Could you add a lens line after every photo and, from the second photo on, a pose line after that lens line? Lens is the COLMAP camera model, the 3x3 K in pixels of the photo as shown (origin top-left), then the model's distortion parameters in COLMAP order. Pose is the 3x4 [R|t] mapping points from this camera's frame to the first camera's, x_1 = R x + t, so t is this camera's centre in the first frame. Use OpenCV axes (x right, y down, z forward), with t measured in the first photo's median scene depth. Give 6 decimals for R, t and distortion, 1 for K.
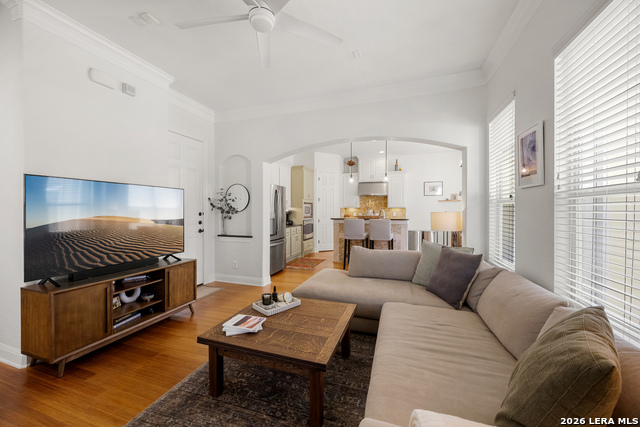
lens RADIAL K [[244.2, 0, 320.2], [0, 244.2, 210.2], [0, 0, 1]] dist [0.001635, -0.001230]
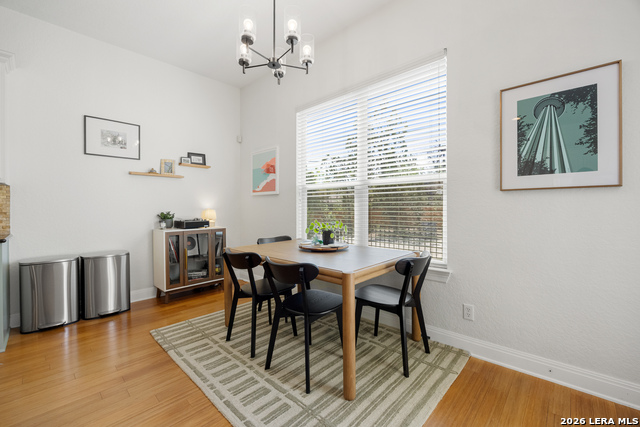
lens RADIAL K [[270.8, 0, 318.7], [0, 270.8, 210.2], [0, 0, 1]] dist [-0.005076, -0.000852]
pose [[0.419840, -0.005906, 0.907579, 0.228811], [0.003124, 0.999982, 0.005062, 0.020901], [-0.907593, 0.000710, 0.419851, 0.565434]]
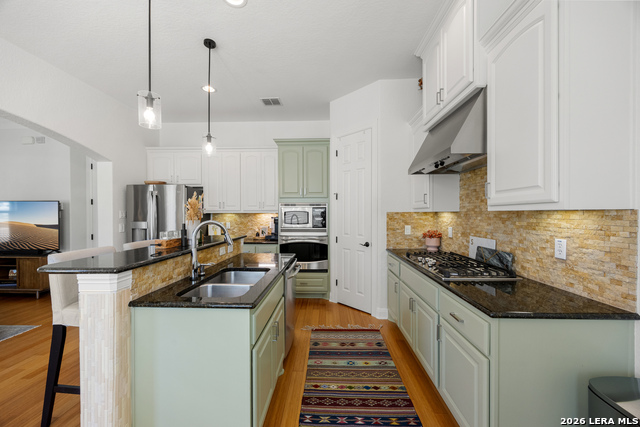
lens RADIAL K [[244.2, 0, 318.8], [0, 244.2, 215.4], [0, 0, 1]] dist [0.001635, -0.001230]
pose [[0.287196, 0.008735, -0.957832, 0.466520], [0.002861, 0.999946, 0.009977, -0.009748], [0.957868, -0.005606, 0.287156, 0.852988]]
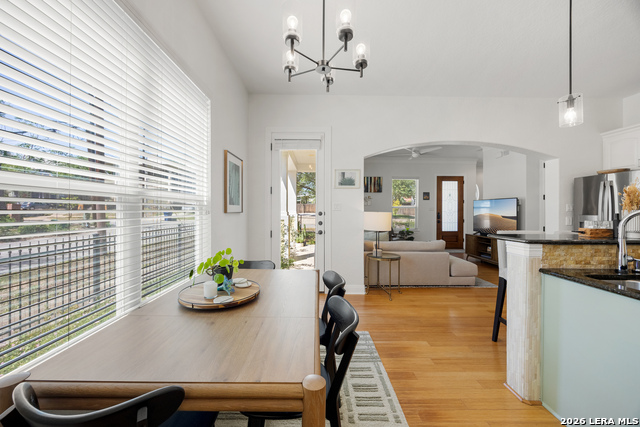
lens RADIAL K [[244.2, 0, 317.7], [0, 244.2, 211.5], [0, 0, 1]] dist [0.001635, -0.001230]
pose [[-0.945131, 0.000730, -0.326690, 0.527749], [-0.000339, 0.999995, 0.003217, -0.002062], [0.326691, 0.003151, -0.945126, 0.915159]]
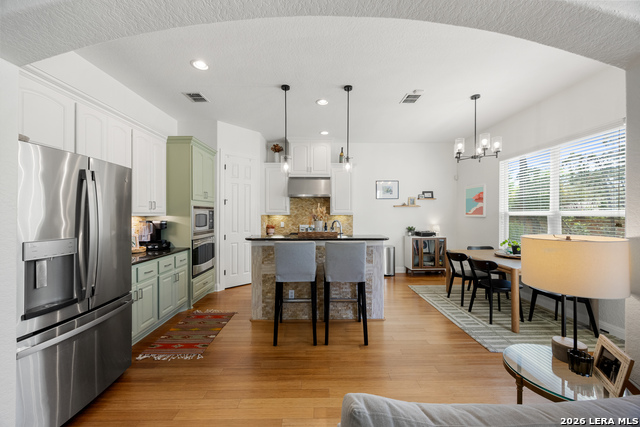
lens RADIAL K [[244.2, 0, 319.4], [0, 244.2, 214.3], [0, 0, 1]] dist [0.001635, -0.001230]
pose [[0.943022, 0.000676, 0.332729, 0.013806], [-0.001465, 0.999997, 0.002120, -0.014355], [-0.332727, -0.002487, 0.943020, 0.372849]]
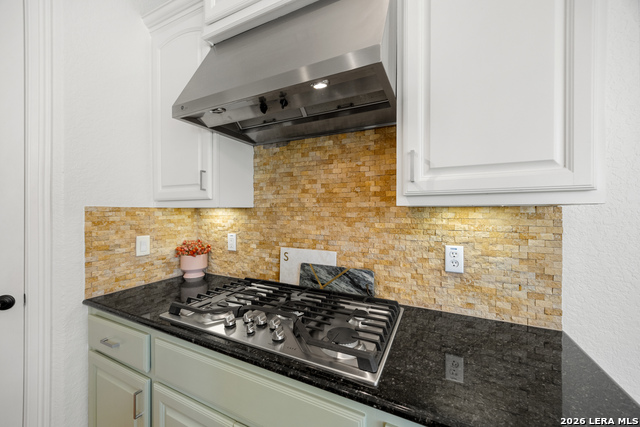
lens RADIAL K [[244.2, 0, 318.8], [0, 244.2, 211.1], [0, 0, 1]] dist [0.001635, -0.001230]
pose [[0.992087, 0.003154, -0.125512, 0.271000], [-0.002819, 0.999992, 0.002851, -0.008803], [0.125520, -0.002474, 0.992088, 0.942846]]
